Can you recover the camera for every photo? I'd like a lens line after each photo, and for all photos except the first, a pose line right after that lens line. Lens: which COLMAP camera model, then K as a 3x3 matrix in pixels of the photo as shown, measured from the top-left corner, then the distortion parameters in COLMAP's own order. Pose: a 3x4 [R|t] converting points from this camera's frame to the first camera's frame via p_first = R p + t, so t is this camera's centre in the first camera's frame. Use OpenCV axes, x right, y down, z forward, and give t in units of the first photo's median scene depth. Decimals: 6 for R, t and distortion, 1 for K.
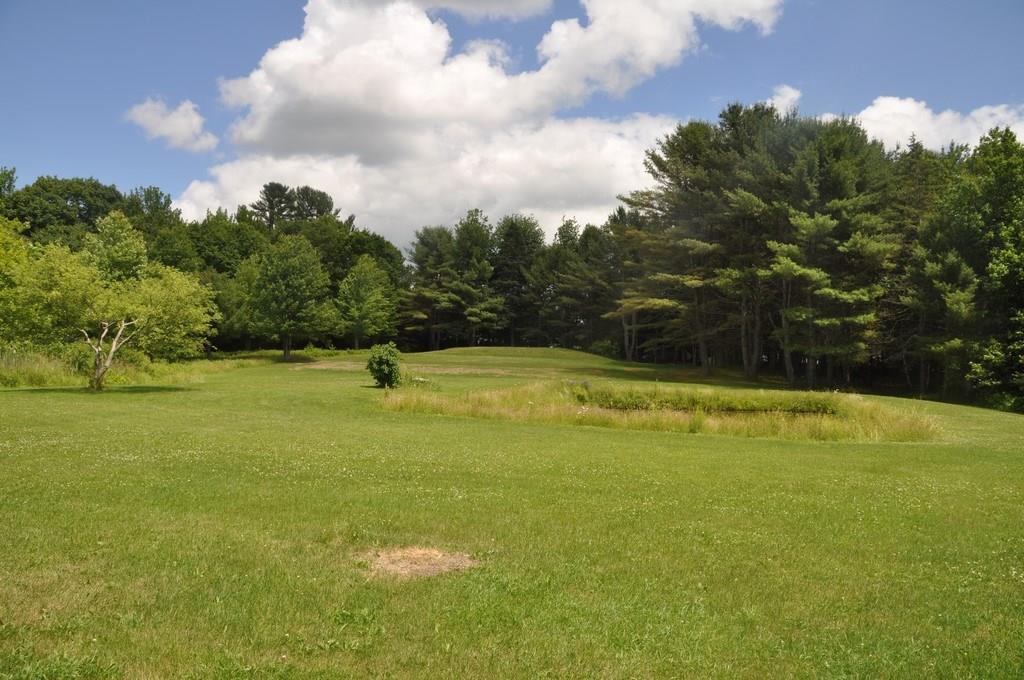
lens RADIAL K [[835.8, 0, 514.8], [0, 835.8, 342.2], [0, 0, 1]] dist [-0.080206, -0.004704]
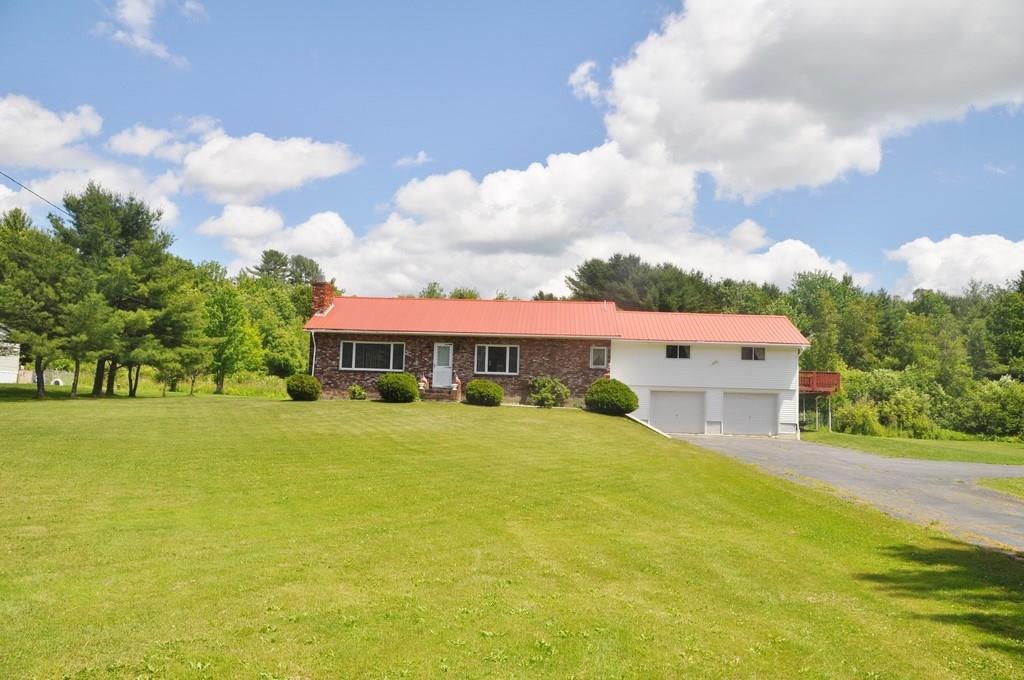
lens RADIAL K [[835.8, 0, 510.1], [0, 835.8, 340.3], [0, 0, 1]] dist [-0.080206, -0.004704]
pose [[0.991599, 0.042174, 0.122281, -0.113574], [-0.036802, 0.998270, -0.045860, -0.008667], [-0.124003, 0.040975, 0.991435, -0.481864]]
